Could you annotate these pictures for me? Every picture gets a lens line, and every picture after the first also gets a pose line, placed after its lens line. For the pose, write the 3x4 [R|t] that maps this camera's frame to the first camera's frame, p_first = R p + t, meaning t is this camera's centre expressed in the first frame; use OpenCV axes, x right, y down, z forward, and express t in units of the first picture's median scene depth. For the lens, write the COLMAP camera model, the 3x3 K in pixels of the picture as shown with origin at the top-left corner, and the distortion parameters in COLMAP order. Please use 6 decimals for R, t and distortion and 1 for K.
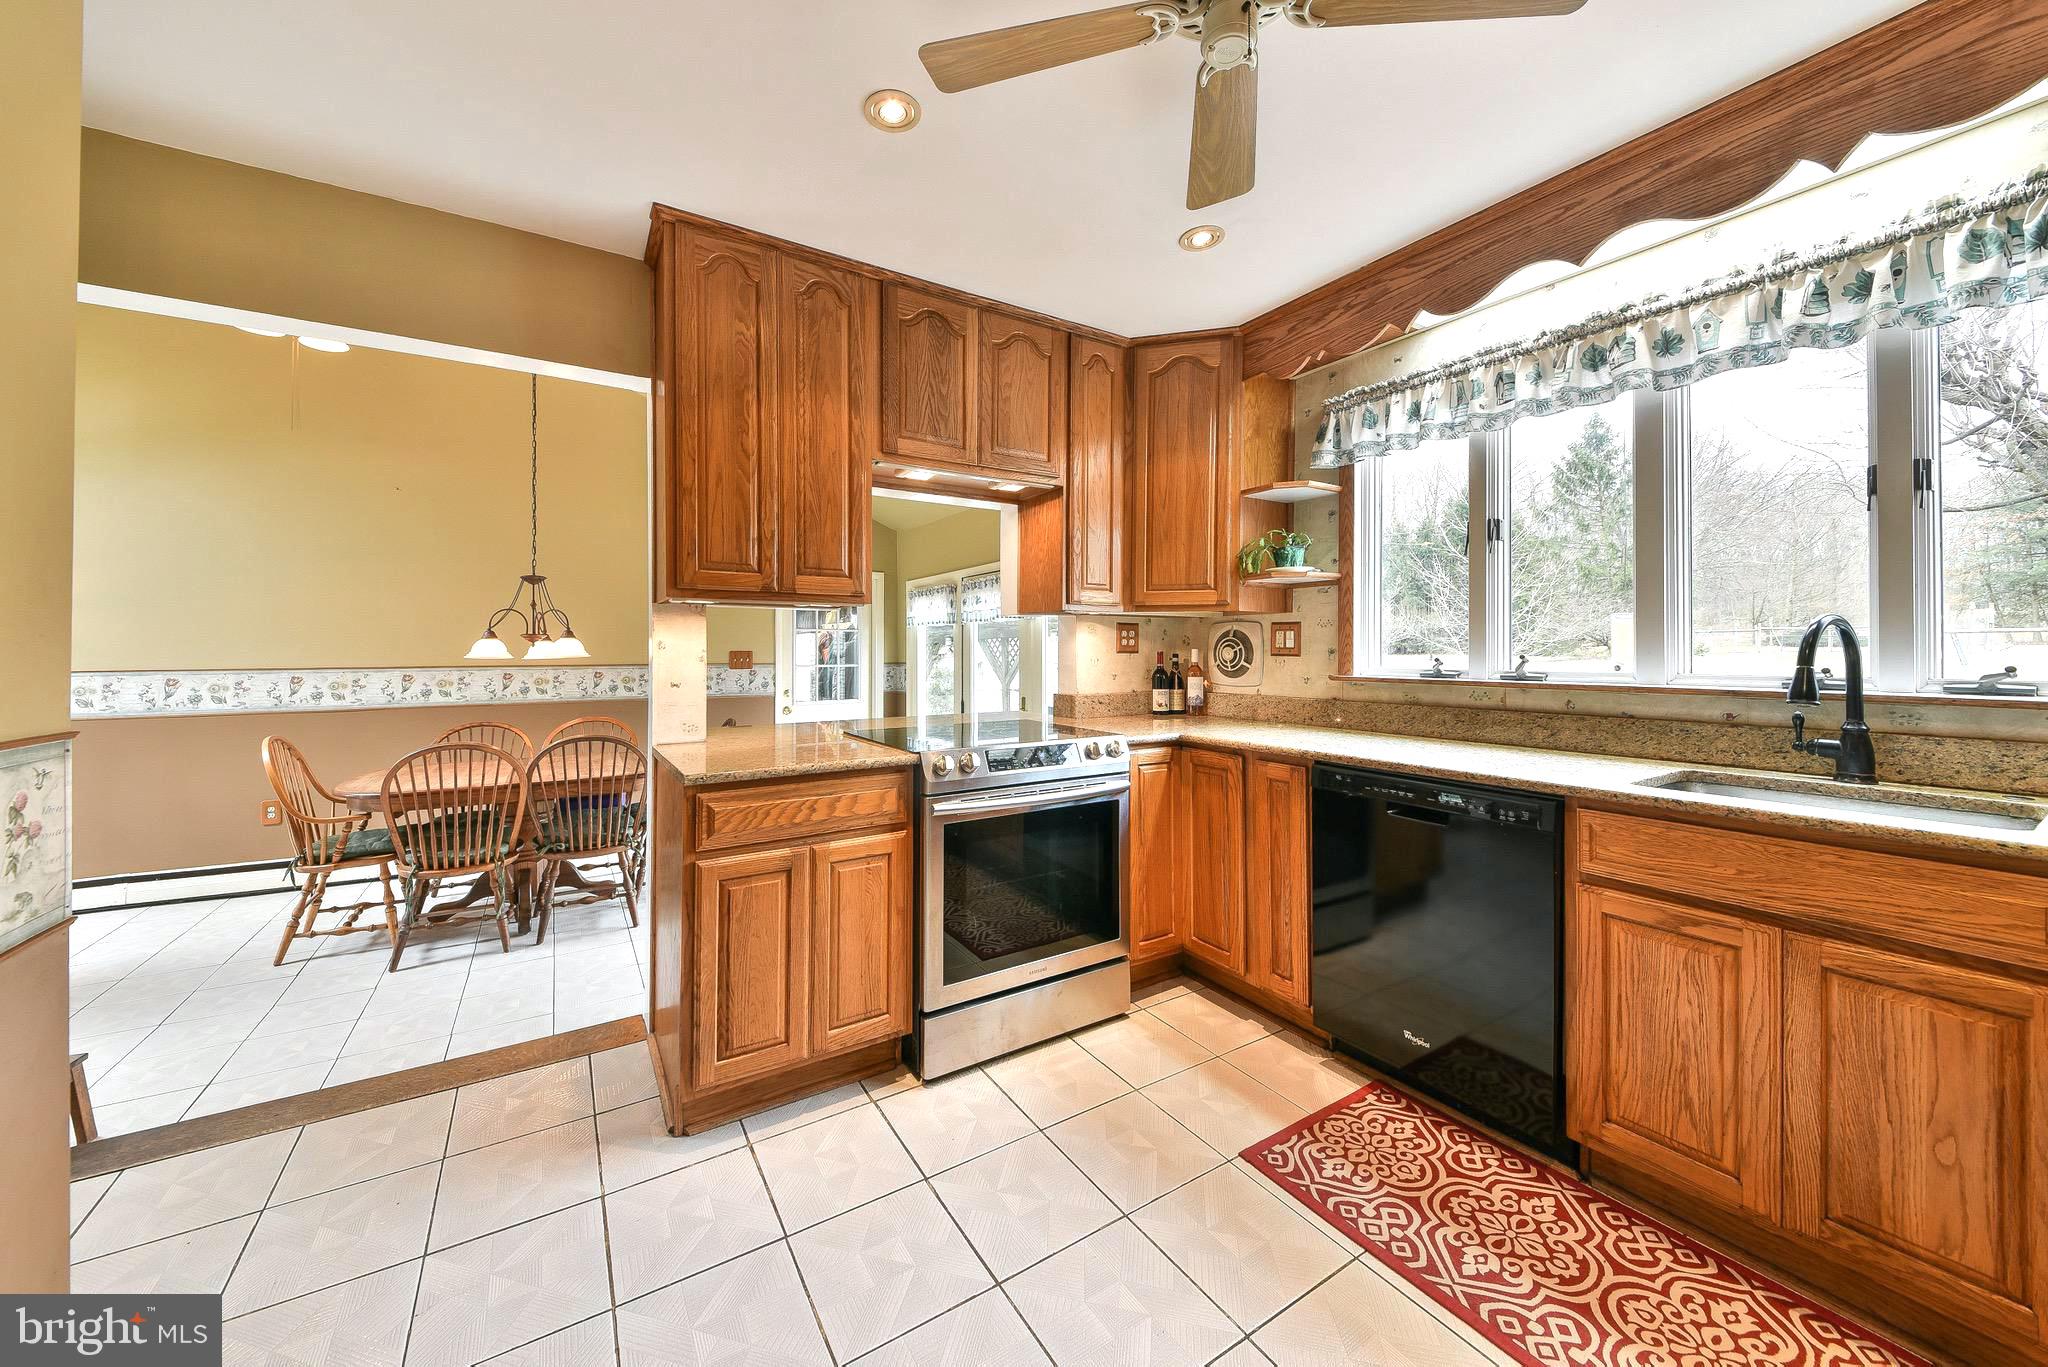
lens RADIAL K [[711.8, 0, 964.3], [0, 711.8, 642.0], [0, 0, 1]] dist [0.000969, -0.000101]
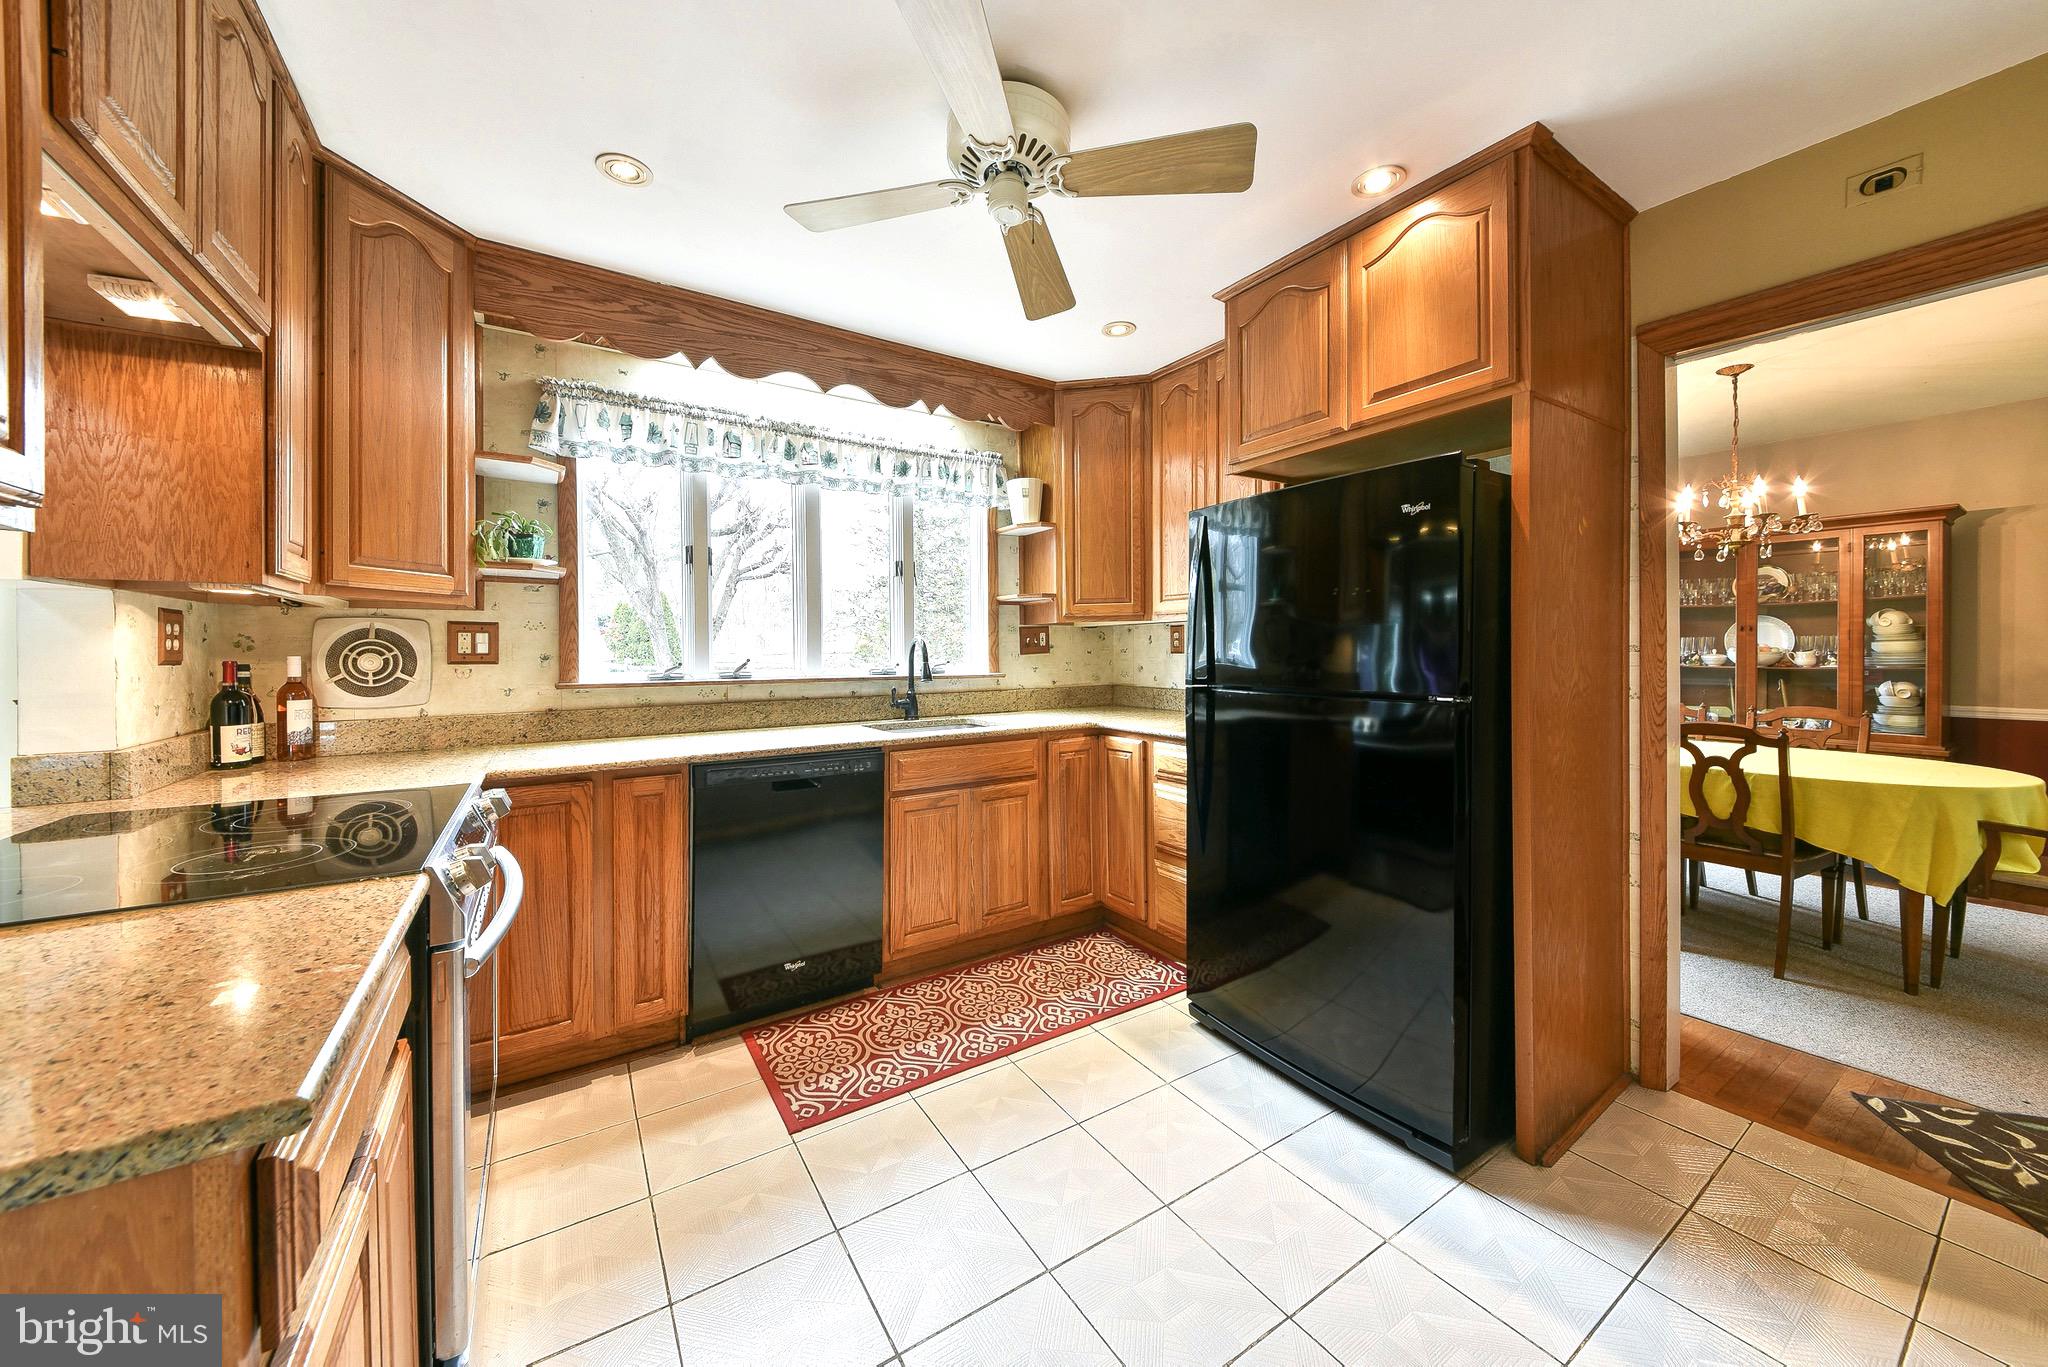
lens RADIAL K [[721.0, 0, 1023.4], [0, 721.0, 656.9], [0, 0, 1]] dist [0.000268, -0.000080]
pose [[-0.057203, -0.007552, 0.998334, -0.455789], [-0.006264, 0.999954, 0.007205, 0.002180], [-0.998343, -0.005842, -0.057247, 0.473566]]
